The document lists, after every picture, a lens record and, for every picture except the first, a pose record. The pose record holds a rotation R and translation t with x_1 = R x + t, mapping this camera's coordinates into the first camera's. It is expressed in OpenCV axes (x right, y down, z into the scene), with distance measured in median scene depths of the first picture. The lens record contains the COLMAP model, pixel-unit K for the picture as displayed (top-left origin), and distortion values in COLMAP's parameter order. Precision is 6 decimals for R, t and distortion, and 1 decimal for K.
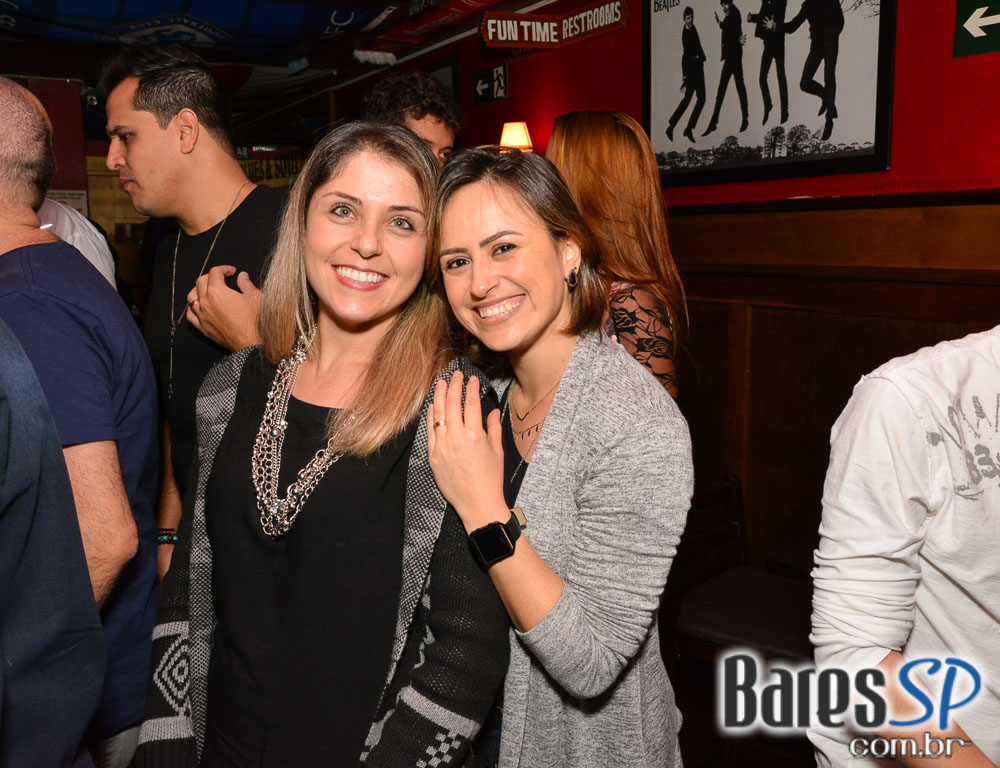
lens RADIAL K [[904.6, 0, 497.5], [0, 904.6, 383.0], [0, 0, 1]] dist [-0.038405, 0.000000]
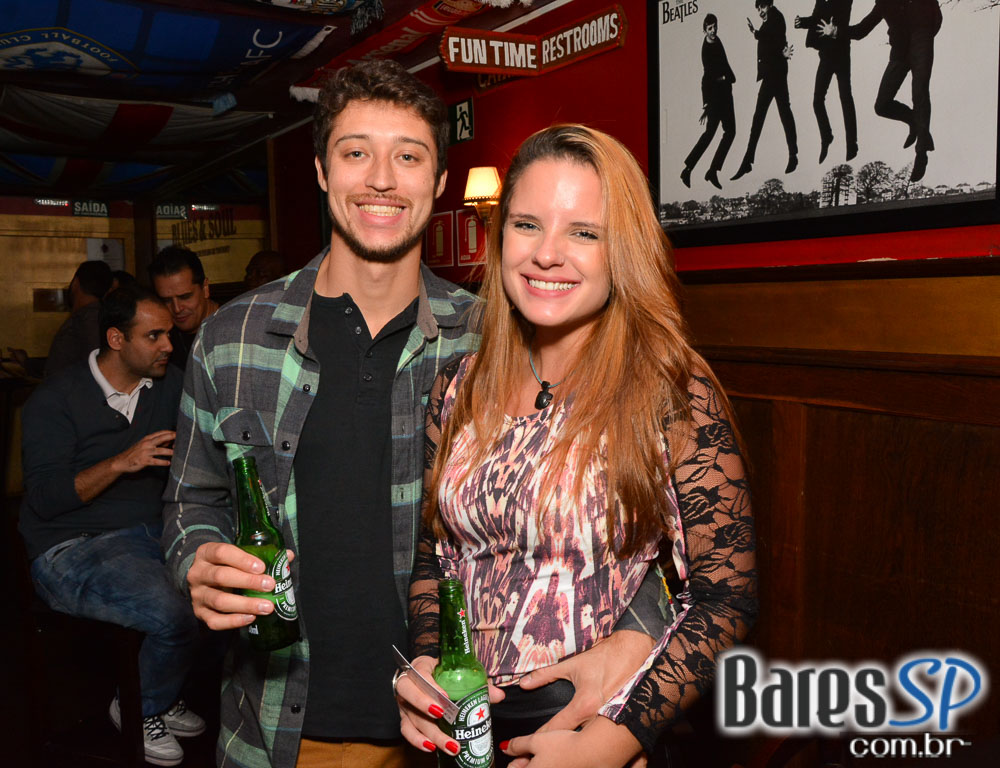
lens RADIAL K [[904.6, 0, 503.9], [0, 904.6, 386.9], [0, 0, 1]] dist [-0.038405, 0.000000]
pose [[0.998964, -0.004193, 0.045325, 0.000503], [0.007156, 0.997833, -0.065411, -0.047713], [-0.044952, 0.065668, 0.996828, 0.241603]]
